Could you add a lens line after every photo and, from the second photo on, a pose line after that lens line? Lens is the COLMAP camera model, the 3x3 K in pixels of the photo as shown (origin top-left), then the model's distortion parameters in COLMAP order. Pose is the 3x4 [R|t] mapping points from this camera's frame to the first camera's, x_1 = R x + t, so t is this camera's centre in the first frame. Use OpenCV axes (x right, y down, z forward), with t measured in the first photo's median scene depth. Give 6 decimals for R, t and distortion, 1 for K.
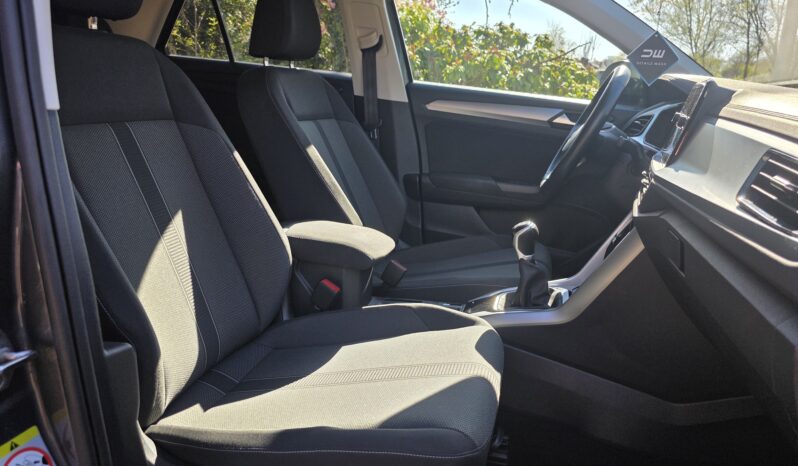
lens RADIAL K [[537.7, 0, 396.9], [0, 537.7, 236.3], [0, 0, 1]] dist [0.049975, -0.048490]
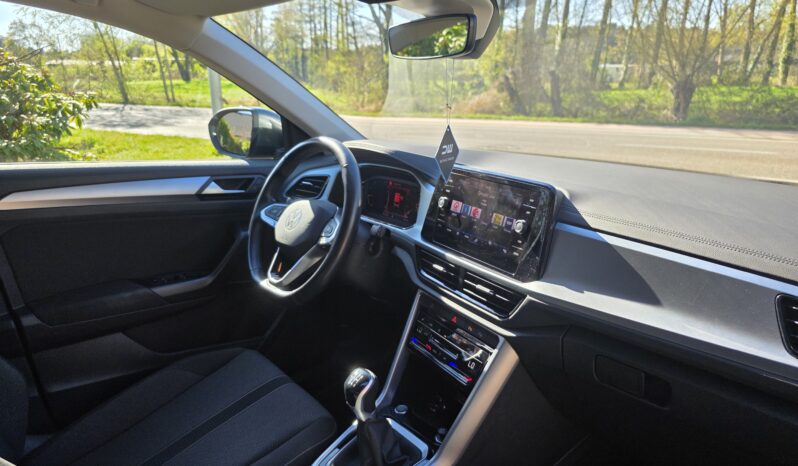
lens RADIAL K [[537.7, 0, 392.8], [0, 537.7, 229.5], [0, 0, 1]] dist [0.049975, -0.048490]
pose [[0.568995, -0.257320, 0.781044, -0.232536], [0.241588, 0.960177, 0.140338, -0.268628], [-0.786053, 0.108839, 0.608502, 0.413153]]
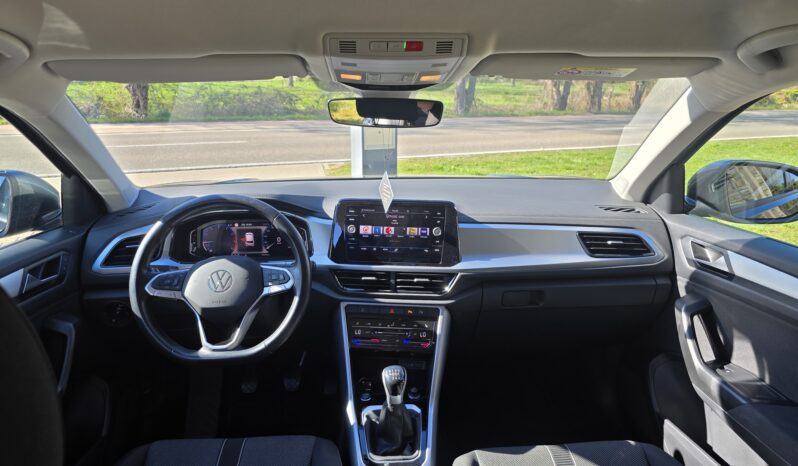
lens RADIAL K [[537.7, 0, 397.8], [0, 537.7, 228.8], [0, 0, 1]] dist [0.049975, -0.048490]
pose [[-0.328023, -0.297305, 0.896666, -0.482125], [0.235609, 0.893442, 0.382427, -0.533631], [-0.914817, 0.336707, -0.223022, 0.958755]]
